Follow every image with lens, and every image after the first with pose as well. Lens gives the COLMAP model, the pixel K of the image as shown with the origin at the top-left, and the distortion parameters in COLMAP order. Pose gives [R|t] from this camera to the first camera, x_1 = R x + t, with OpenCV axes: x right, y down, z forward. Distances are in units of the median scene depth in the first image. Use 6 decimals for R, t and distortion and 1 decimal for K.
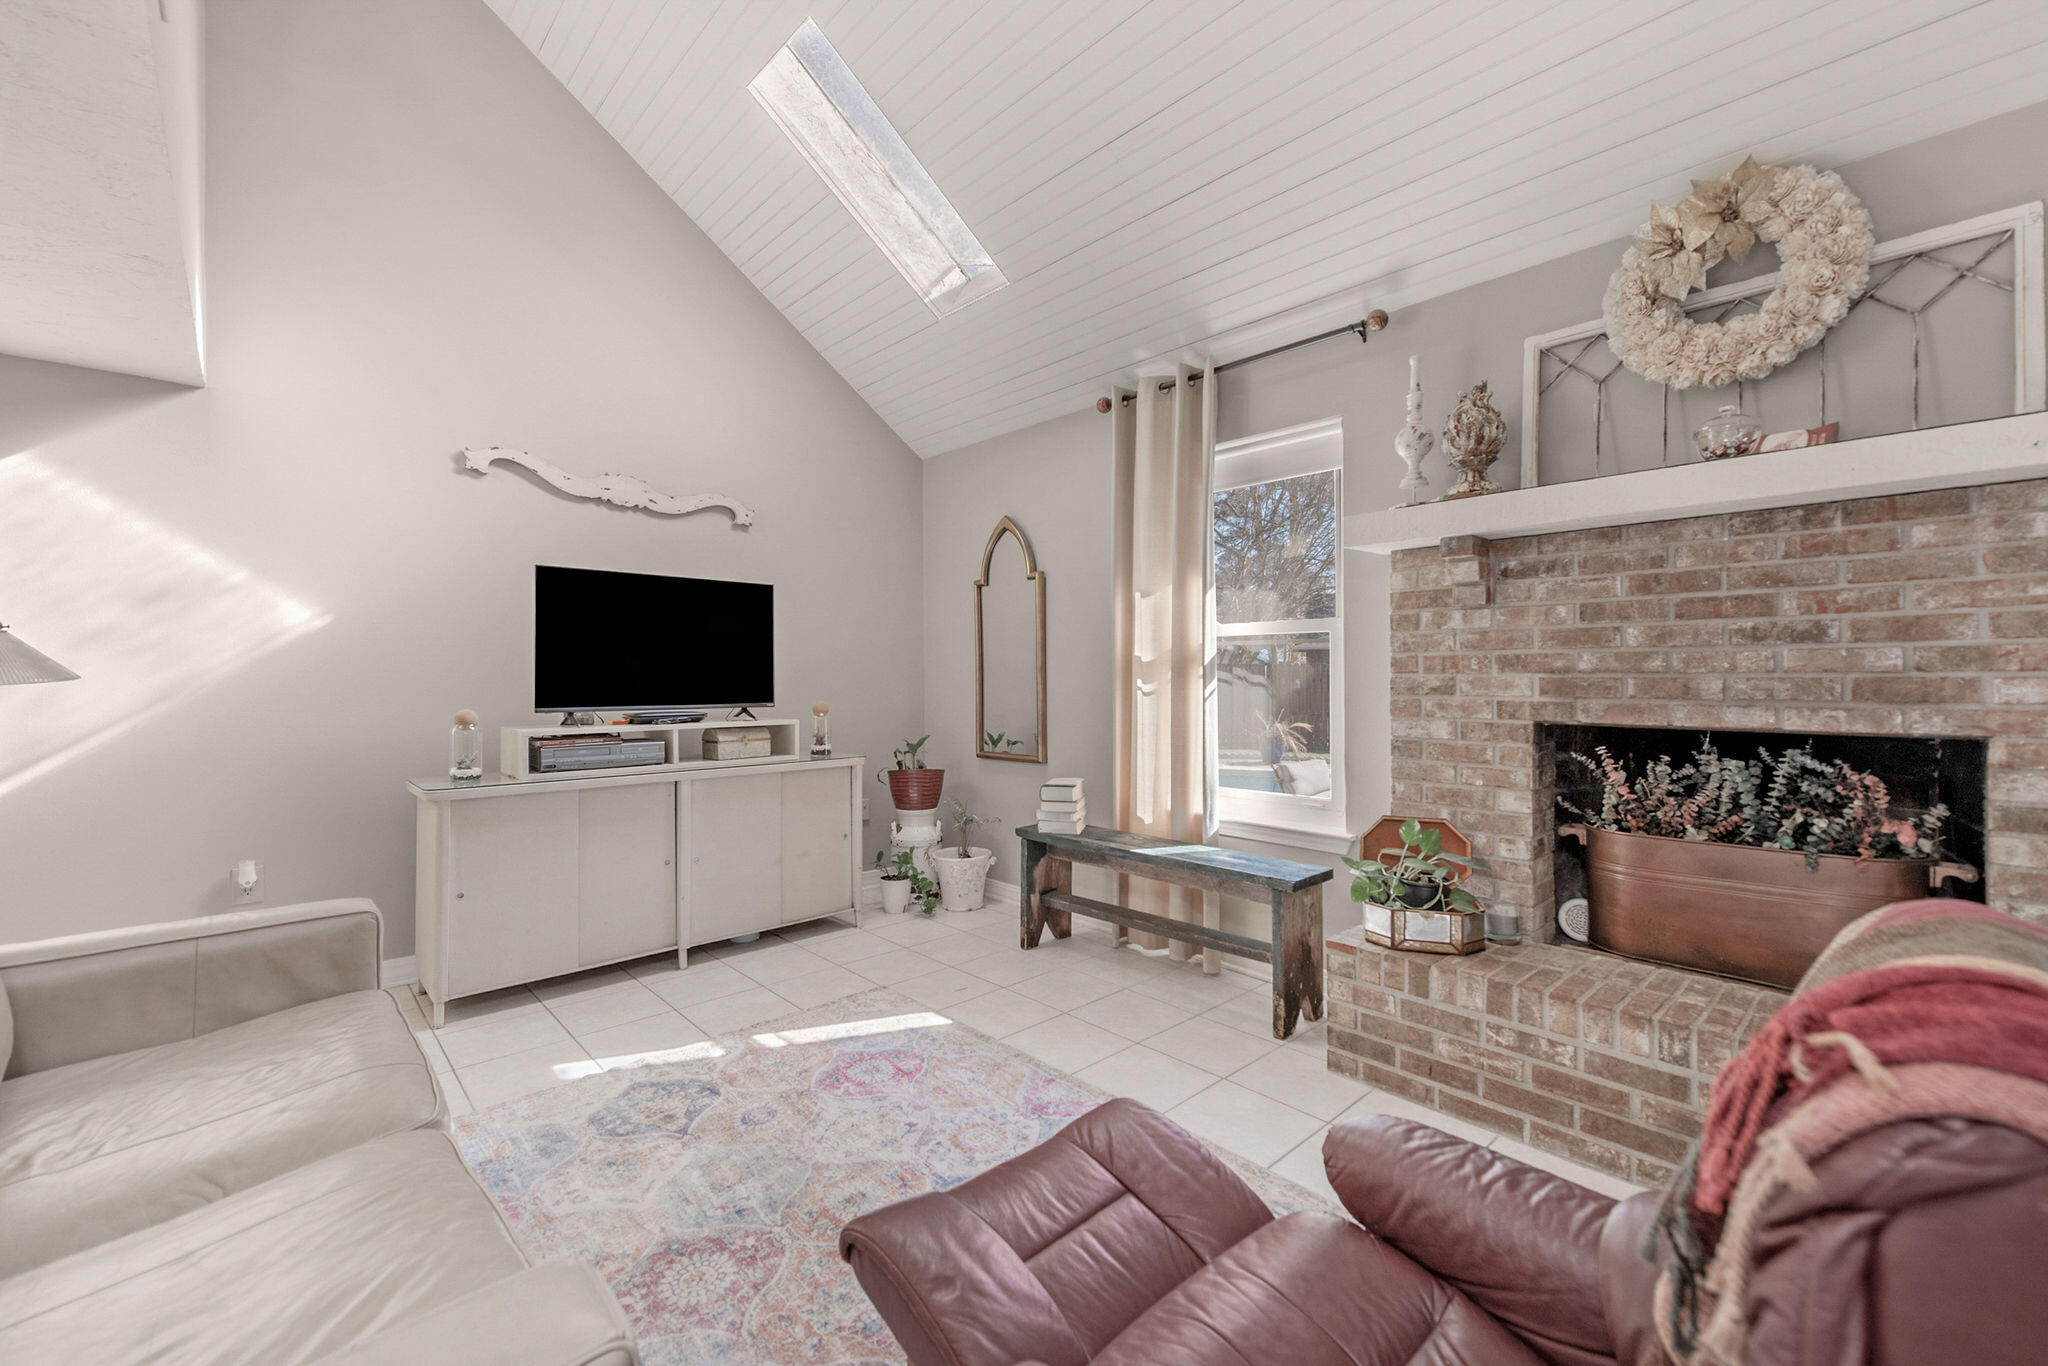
lens RADIAL K [[830.5, 0, 1031.9], [0, 830.5, 678.1], [0, 0, 1]] dist [0.013603, 0.000428]
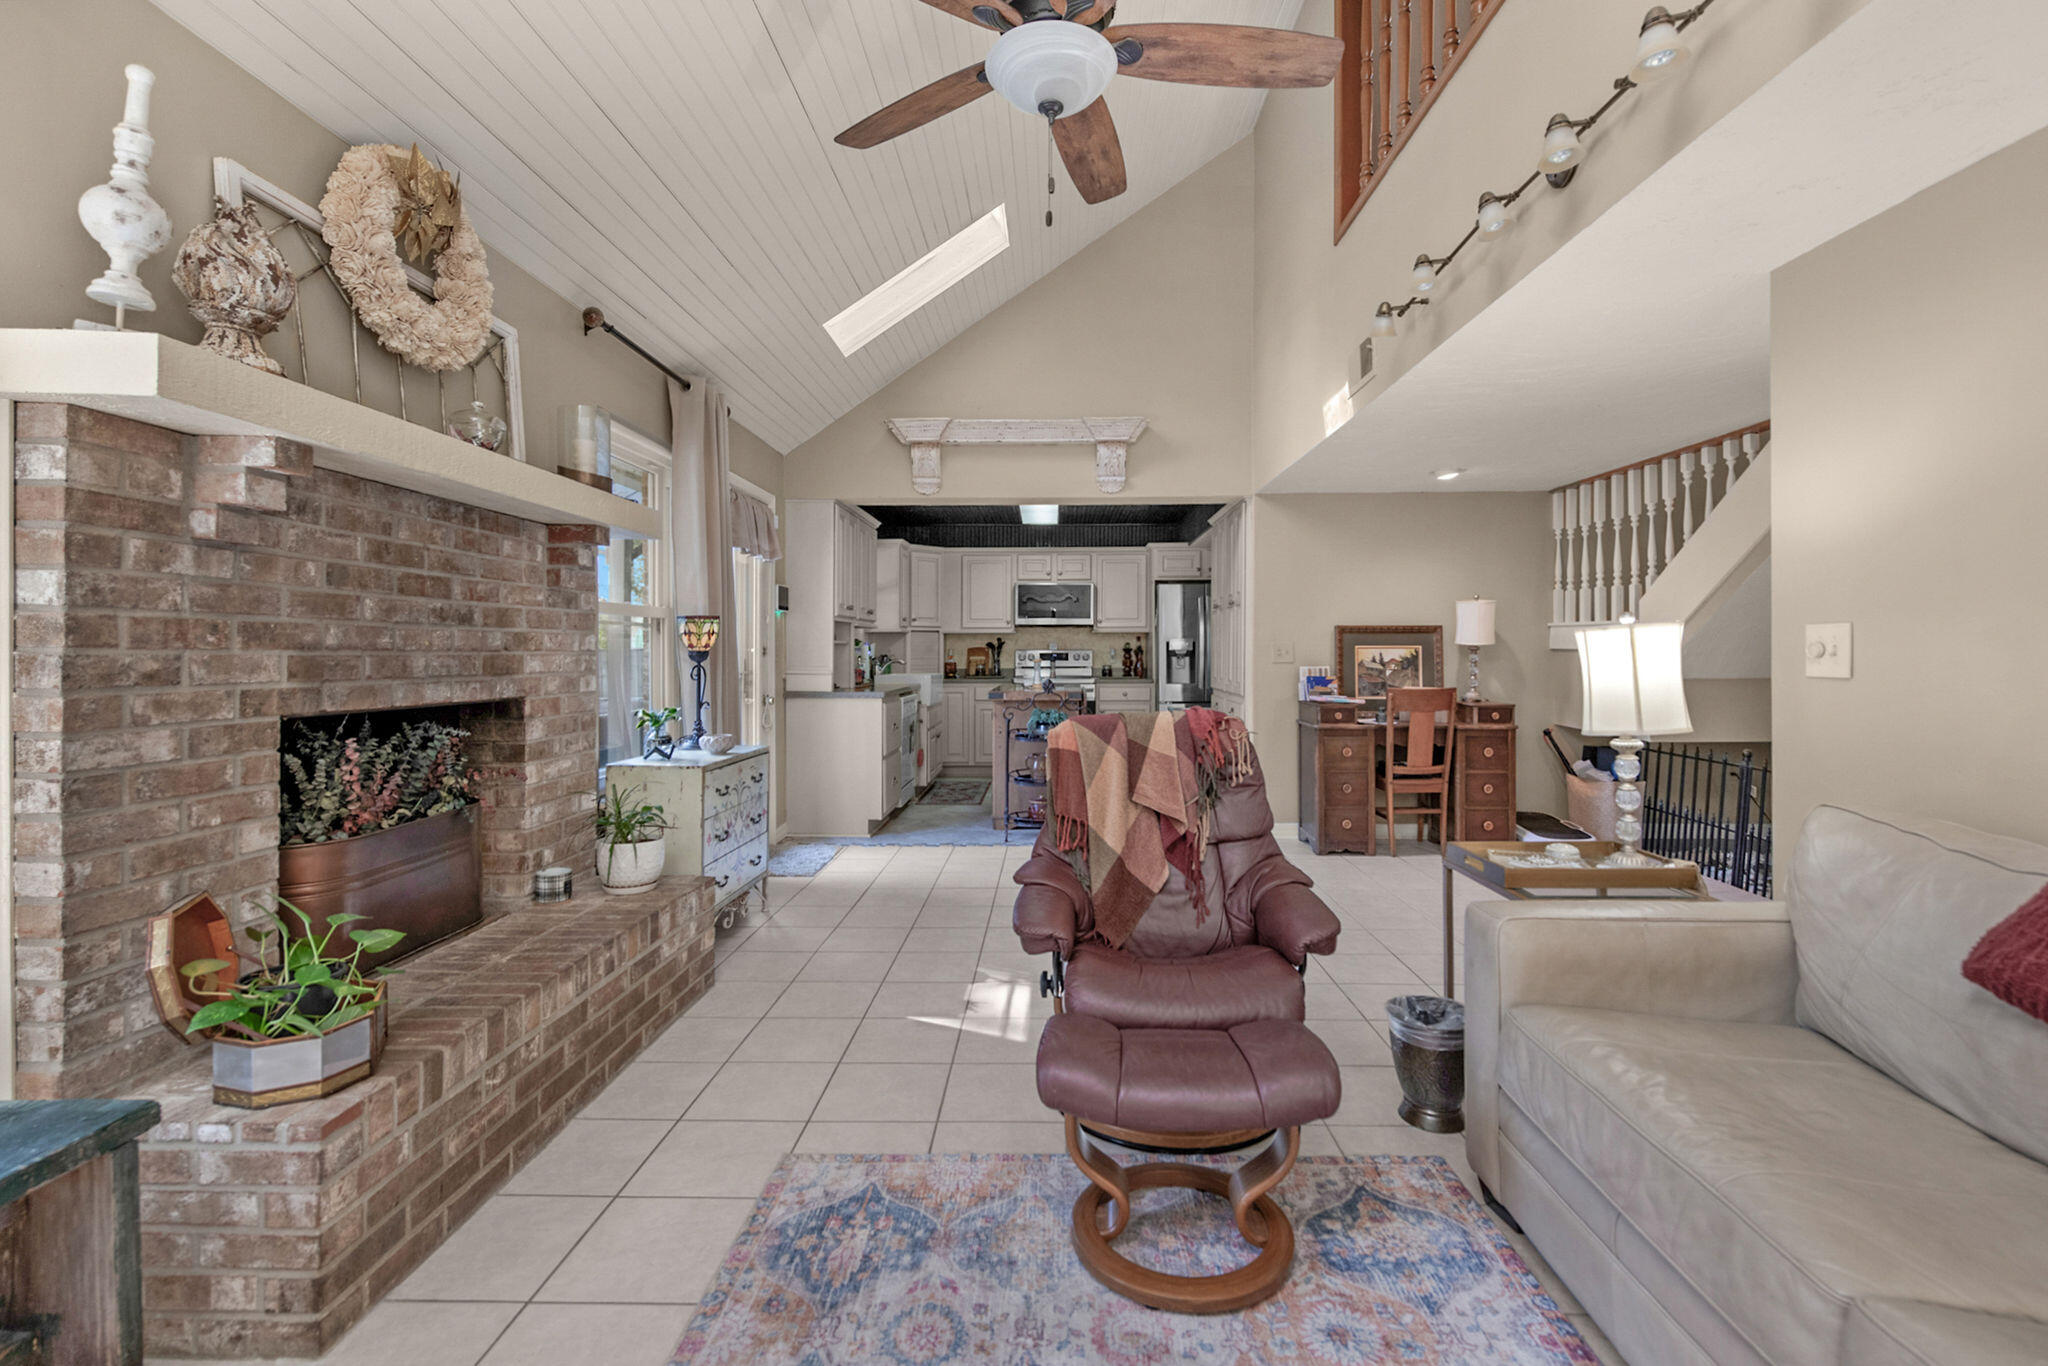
lens RADIAL K [[935.1, 0, 1022.2], [0, 935.1, 667.9], [0, 0, 1]] dist [0.000676, 0.000135]
pose [[-0.709056, -0.009255, 0.705092, -0.419678], [0.001985, 0.999884, 0.015121, -0.001103], [-0.705150, 0.012121, -0.708955, 1.113701]]
